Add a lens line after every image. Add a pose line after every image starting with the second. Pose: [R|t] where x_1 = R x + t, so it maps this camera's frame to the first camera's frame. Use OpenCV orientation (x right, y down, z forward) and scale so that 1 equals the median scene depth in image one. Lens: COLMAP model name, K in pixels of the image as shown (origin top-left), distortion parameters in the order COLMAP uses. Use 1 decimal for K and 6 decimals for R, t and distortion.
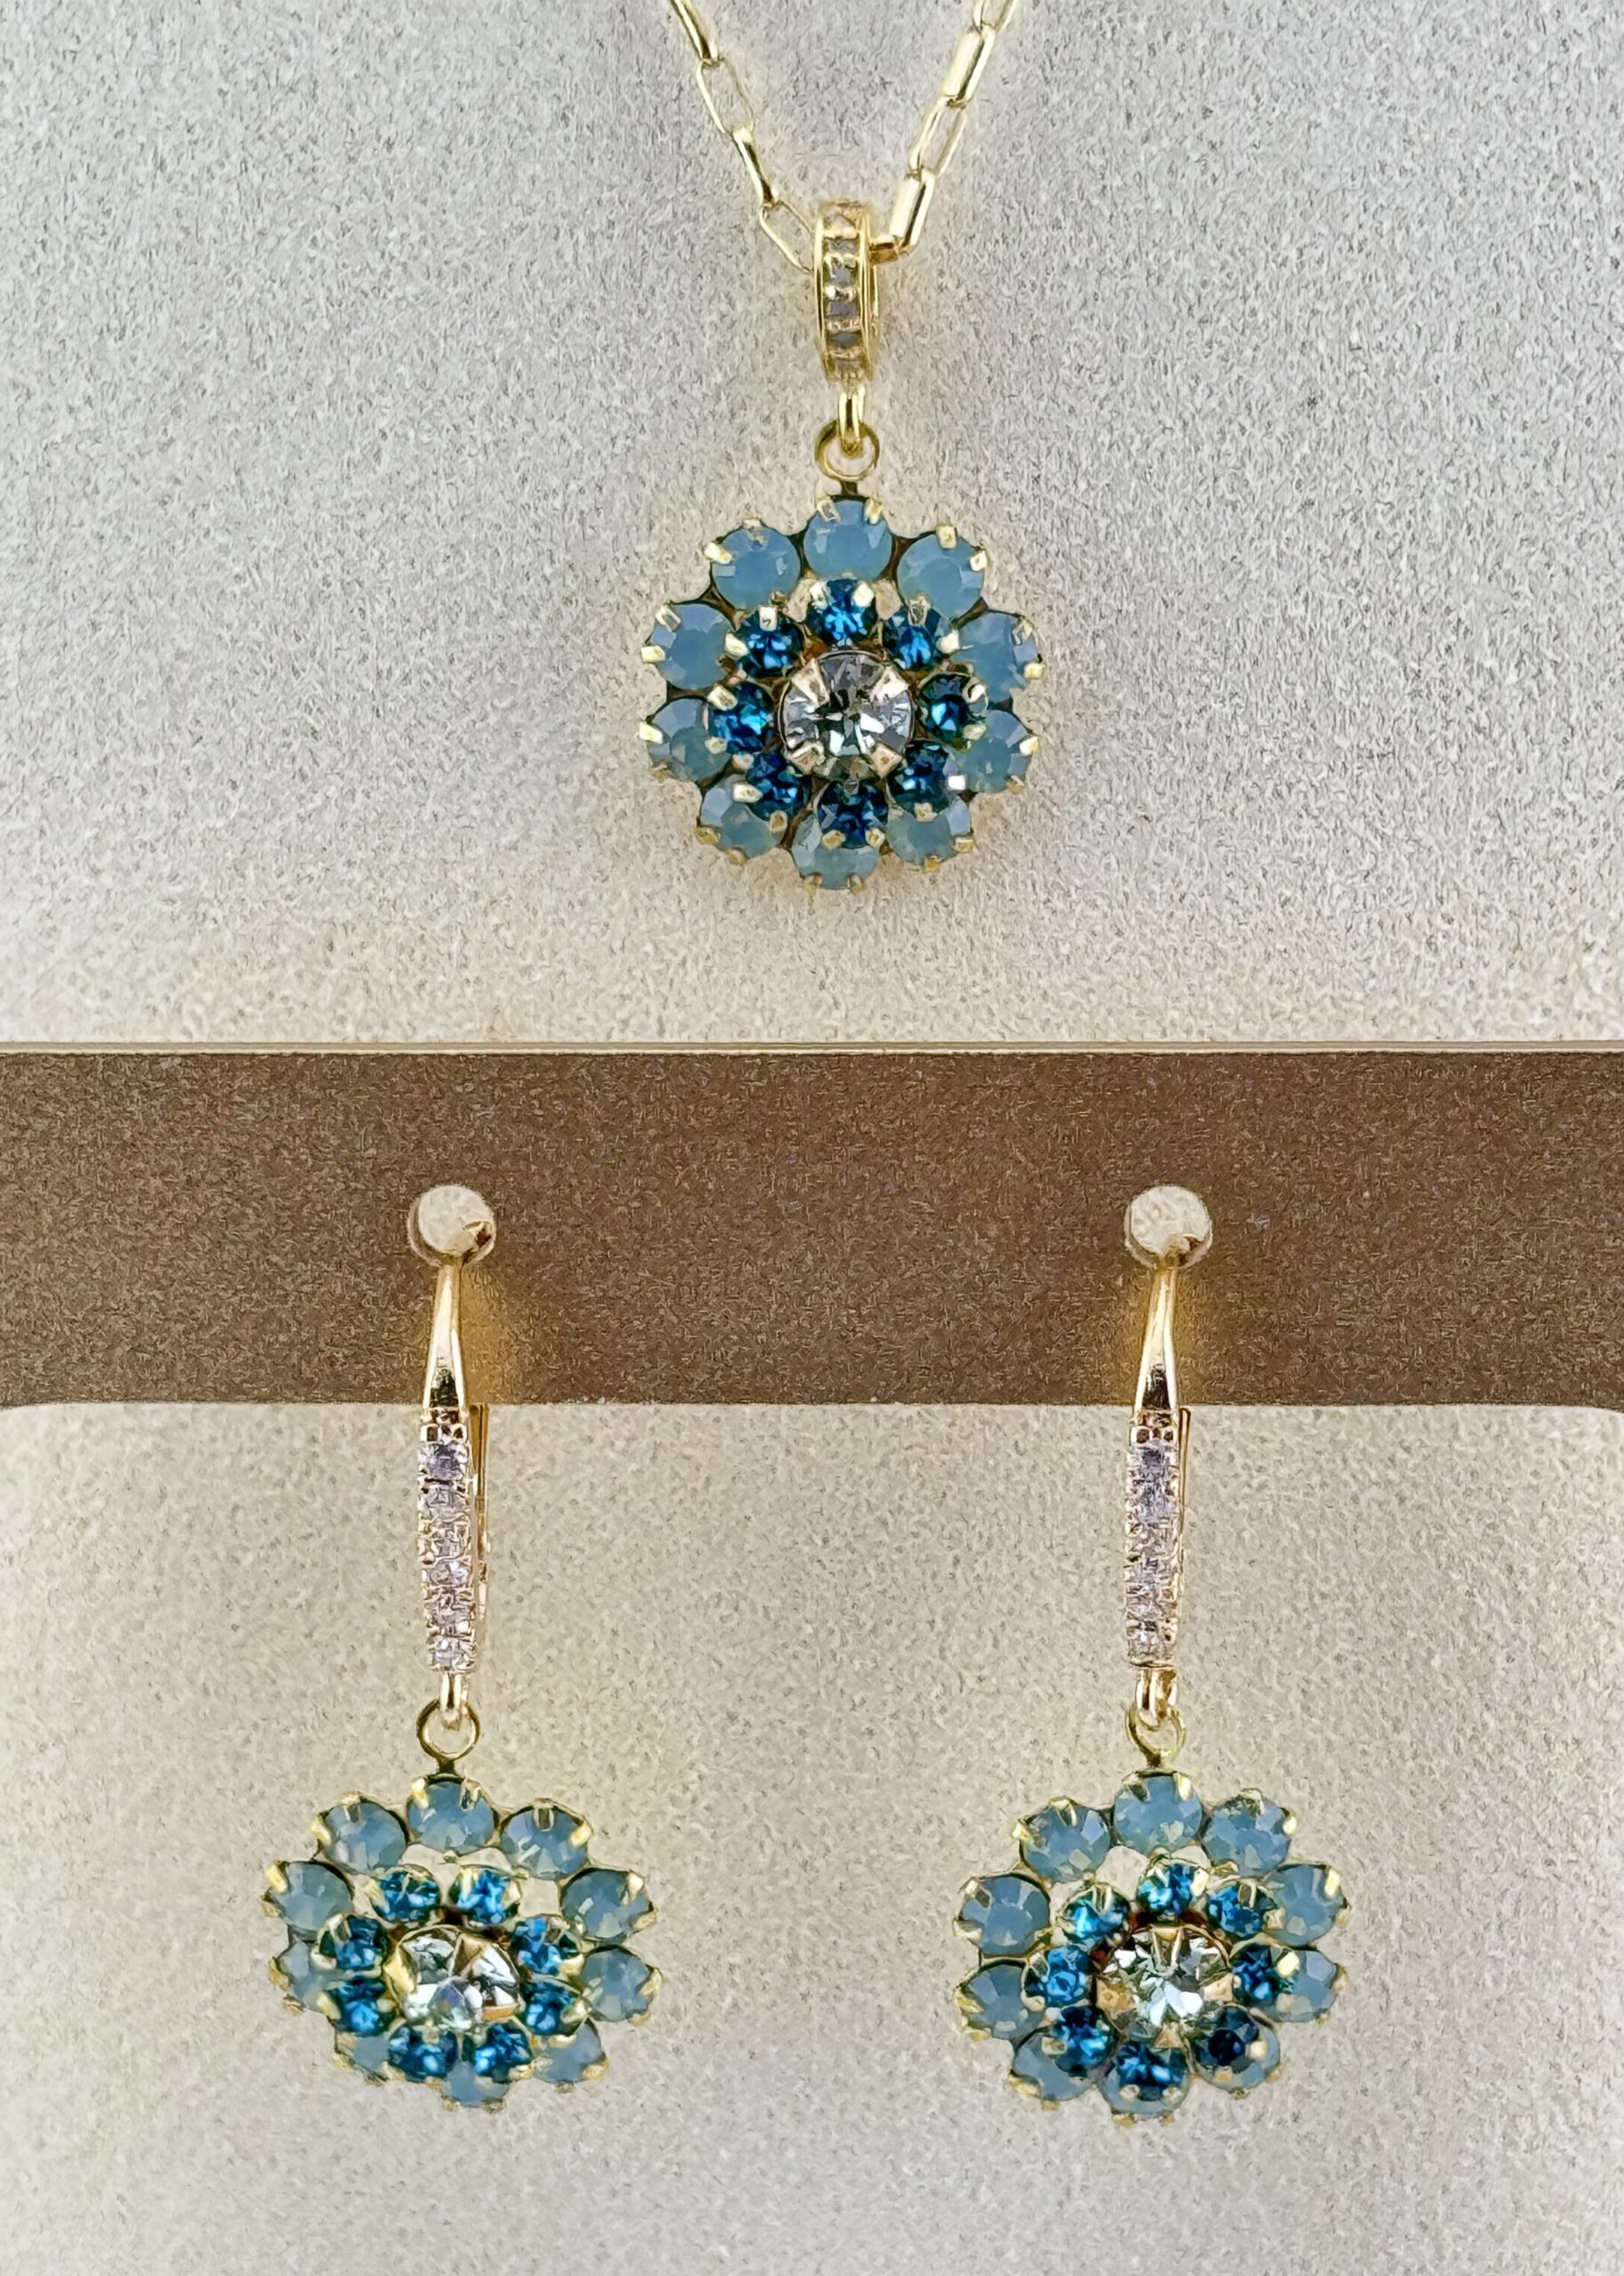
lens RADIAL K [[8815.4, 0, 948.5], [0, 8815.4, 1343.3], [0, 0, 1]] dist [0.070647, 0.000000]
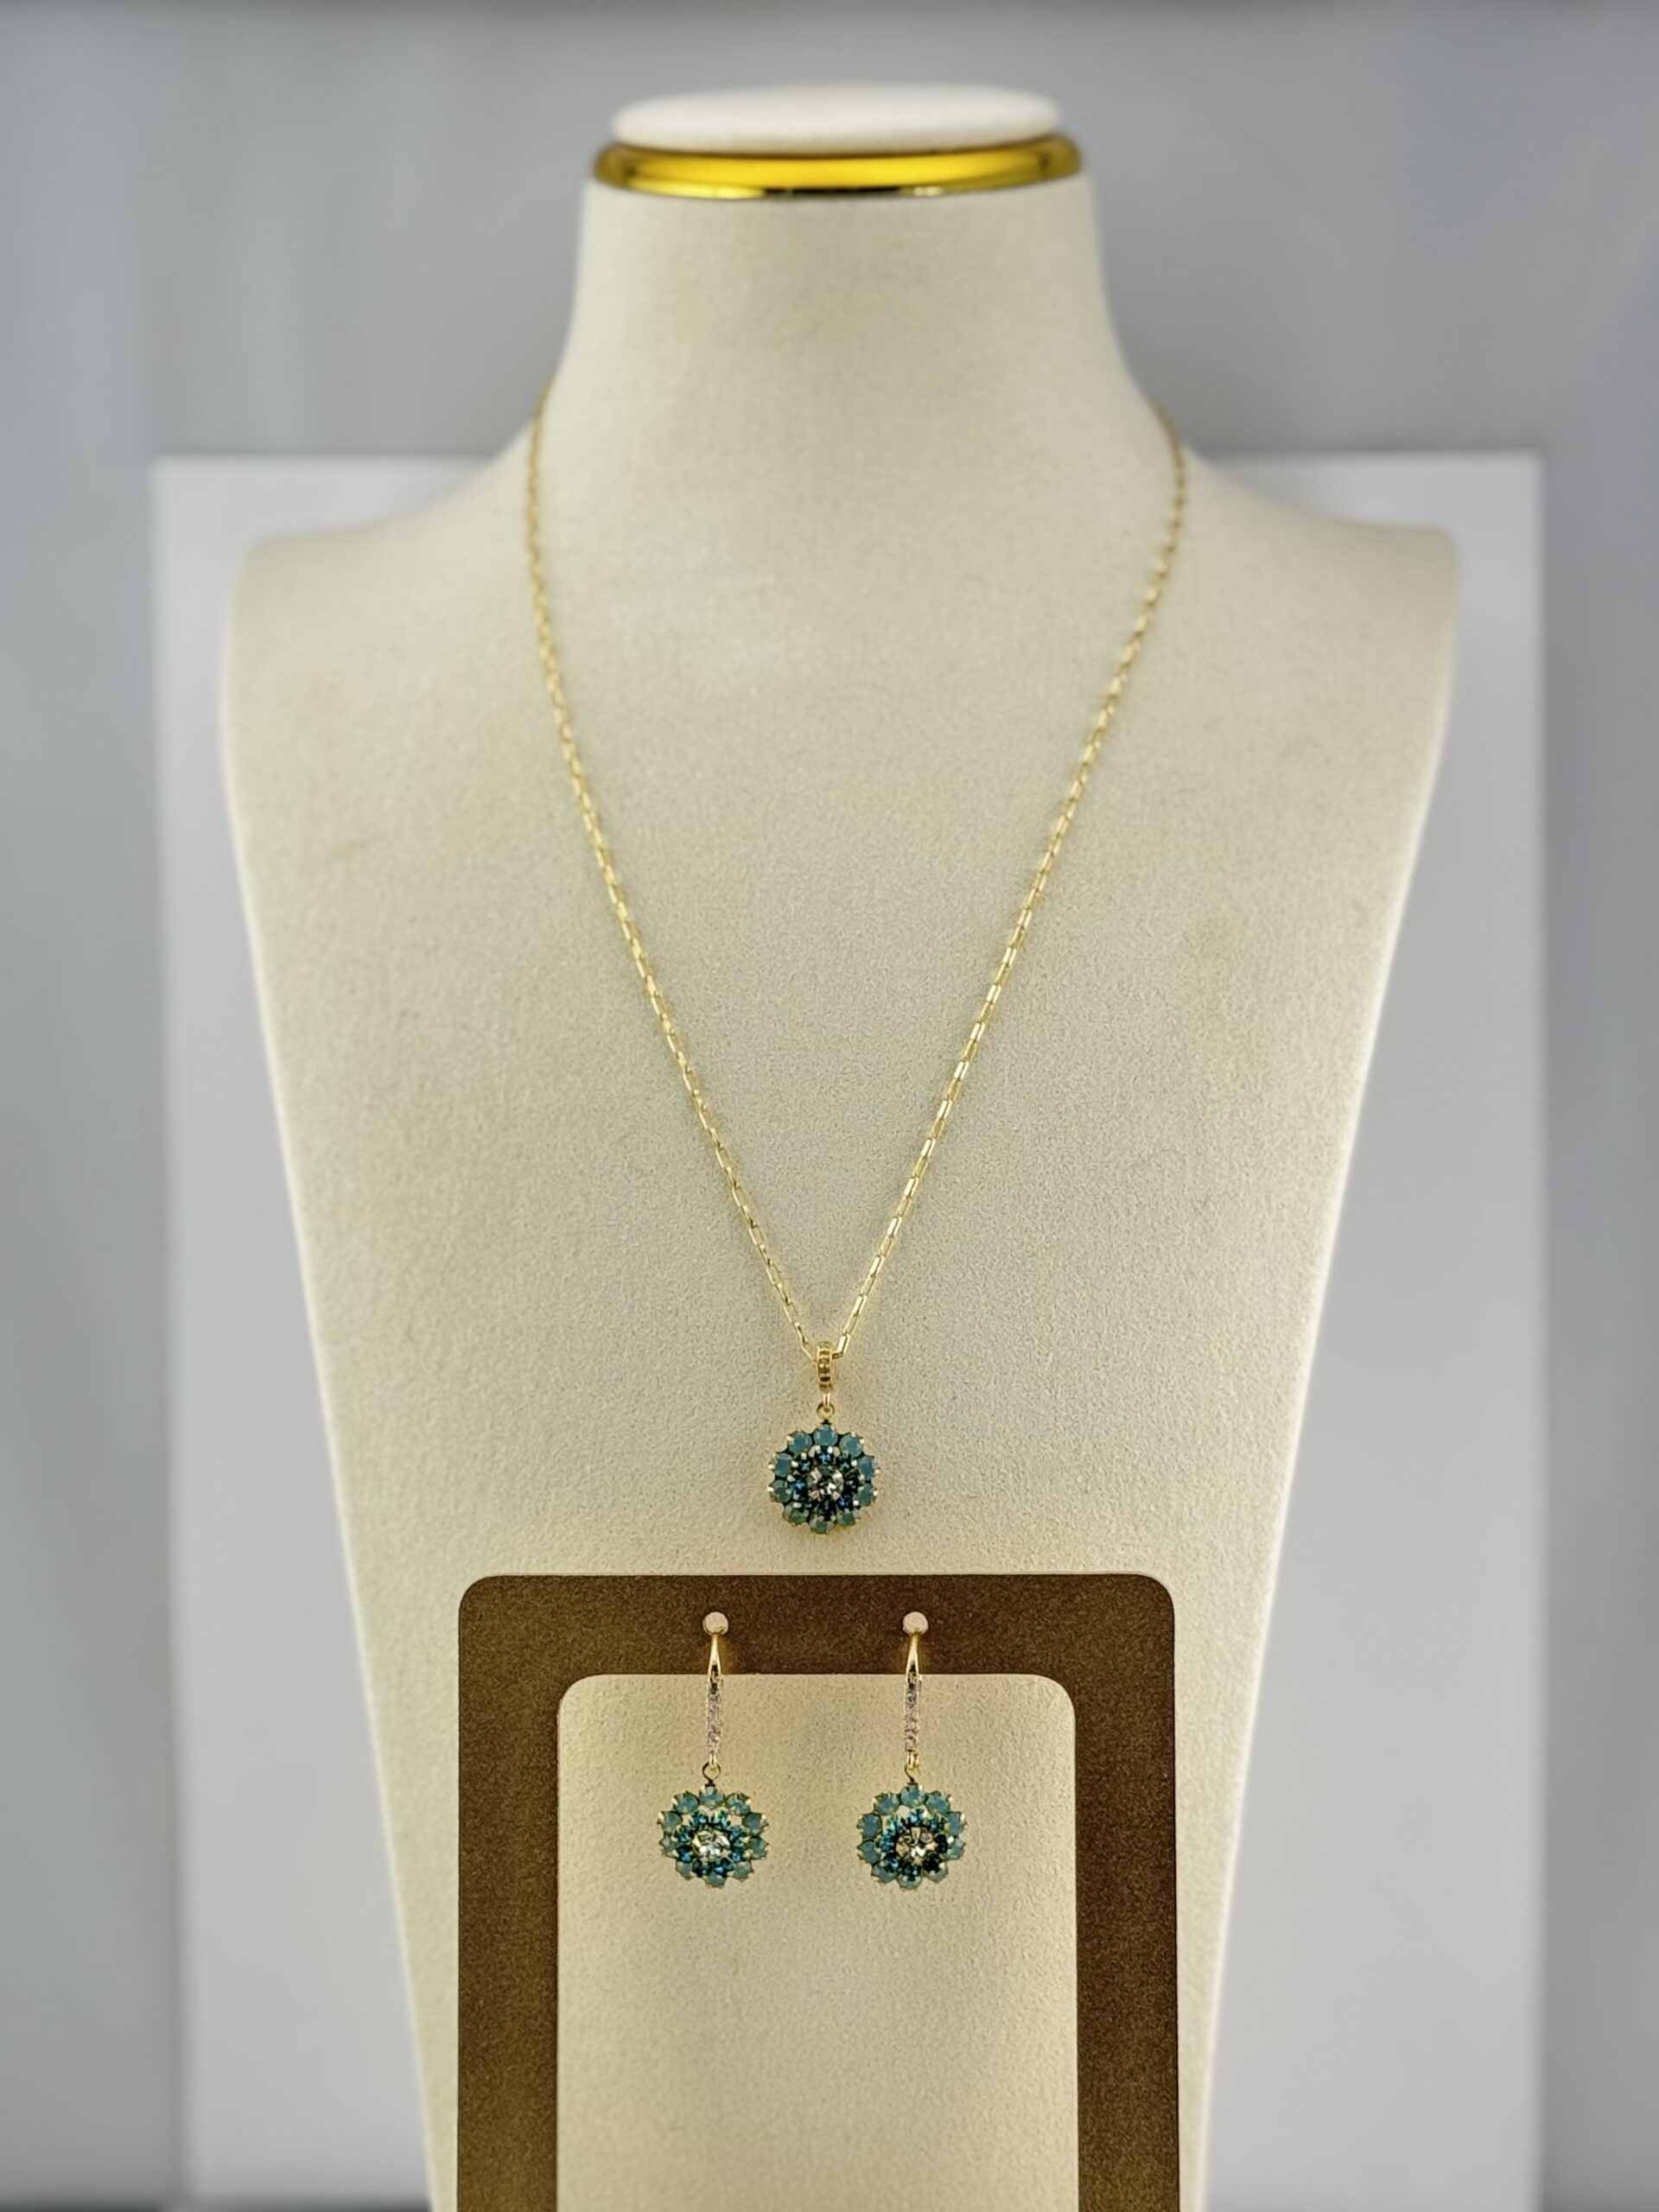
lens RADIAL K [[4519.3, 0, 830.1], [0, 4519.3, 1107.1], [0, 0, 1]] dist [0.076126, 0.000000]
pose [[0.999905, 0.003520, 0.013341, -0.034561], [-0.000662, 0.978034, -0.208444, 0.161948], [-0.013781, 0.208415, 0.977943, -0.829390]]
